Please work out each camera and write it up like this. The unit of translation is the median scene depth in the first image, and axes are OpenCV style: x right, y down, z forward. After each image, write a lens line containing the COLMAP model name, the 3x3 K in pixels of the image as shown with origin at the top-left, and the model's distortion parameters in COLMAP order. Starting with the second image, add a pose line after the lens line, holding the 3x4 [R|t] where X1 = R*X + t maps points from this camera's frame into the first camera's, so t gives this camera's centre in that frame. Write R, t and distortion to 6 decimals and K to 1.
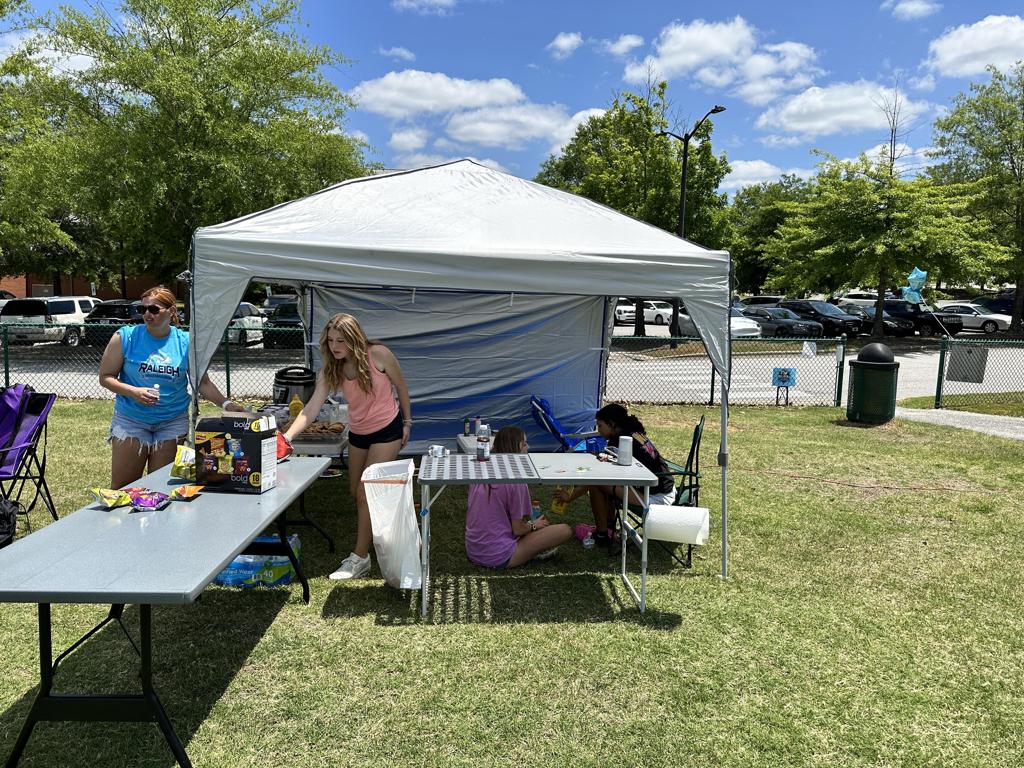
lens RADIAL K [[712.8, 0, 512.4], [0, 712.8, 378.6], [0, 0, 1]] dist [0.019961, -0.024765]
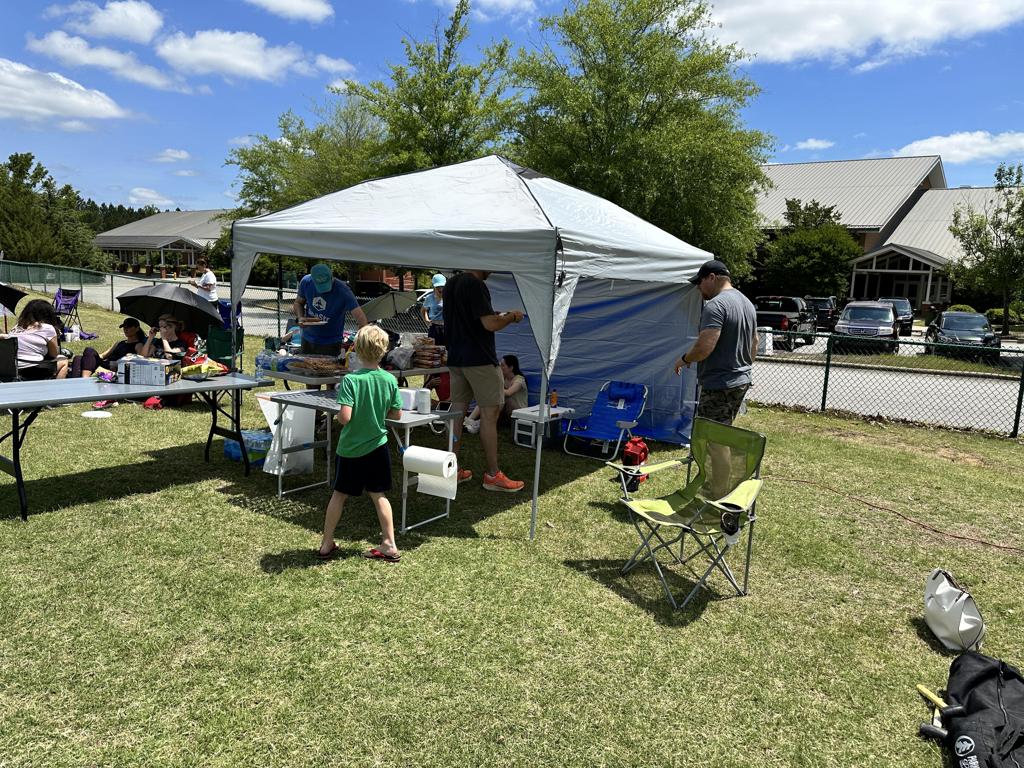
lens RADIAL K [[716.5, 0, 509.2], [0, 716.5, 388.1], [0, 0, 1]] dist [-0.042907, 0.053868]
pose [[0.791562, 0.111917, -0.600754, 0.911011], [-0.105640, 0.993346, 0.045862, 0.009553], [0.601889, 0.027161, 0.798118, 0.159429]]
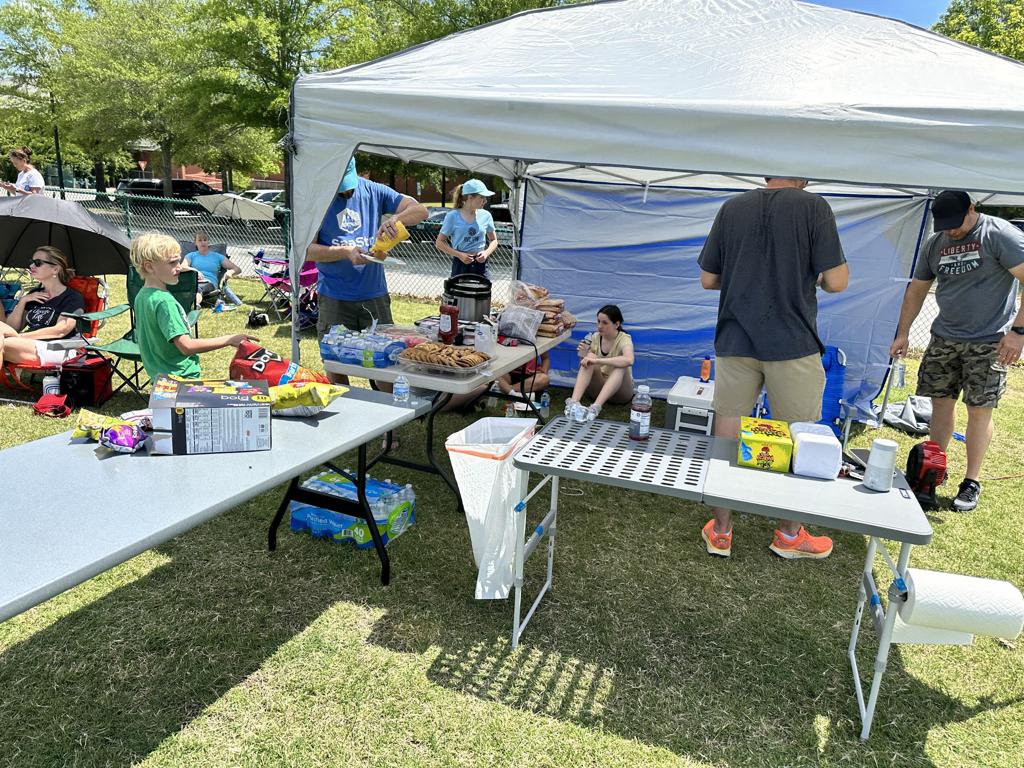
lens RADIAL K [[725.6, 0, 497.3], [0, 725.6, 387.0], [0, 0, 1]] dist [0.039999, -0.042618]
pose [[0.913022, 0.138699, -0.383606, 0.083633], [-0.088082, 0.985267, 0.146595, -0.018889], [0.398287, -0.100055, 0.911787, 0.344528]]
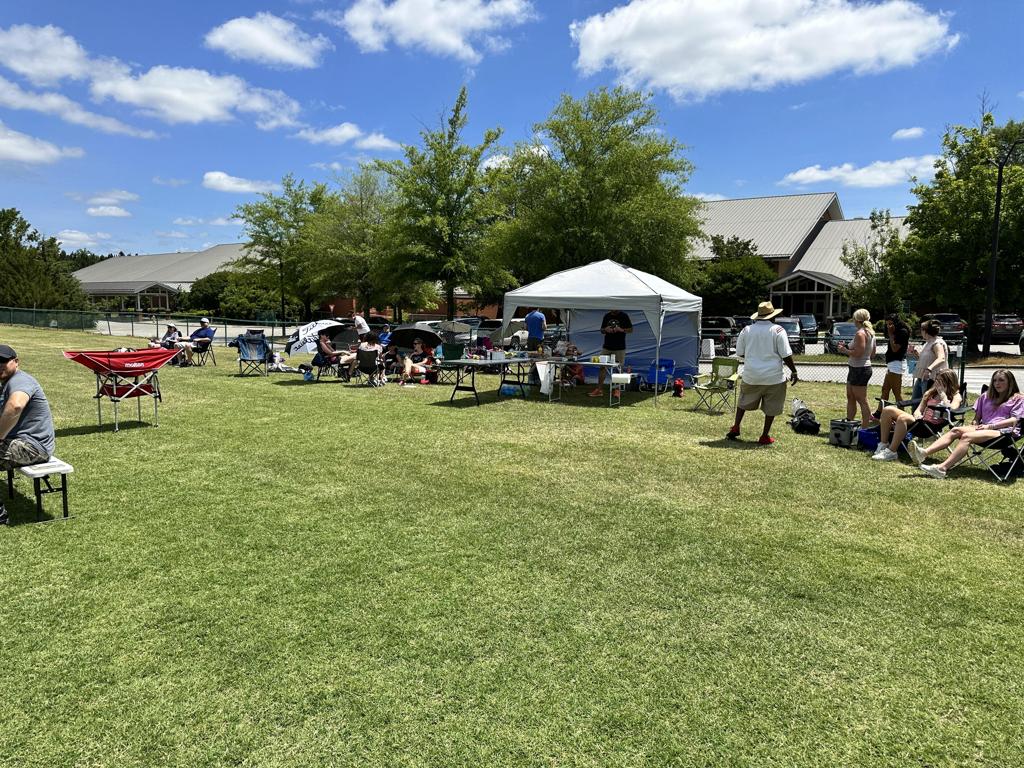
lens RADIAL K [[706.1, 0, 511.8], [0, 706.1, 381.0], [0, 0, 1]] dist [0.049725, -0.072076]
pose [[0.846957, 0.043971, -0.529840, 1.372466], [-0.059500, 0.998153, -0.012276, 0.255442], [0.528321, 0.041923, 0.848009, -1.825493]]
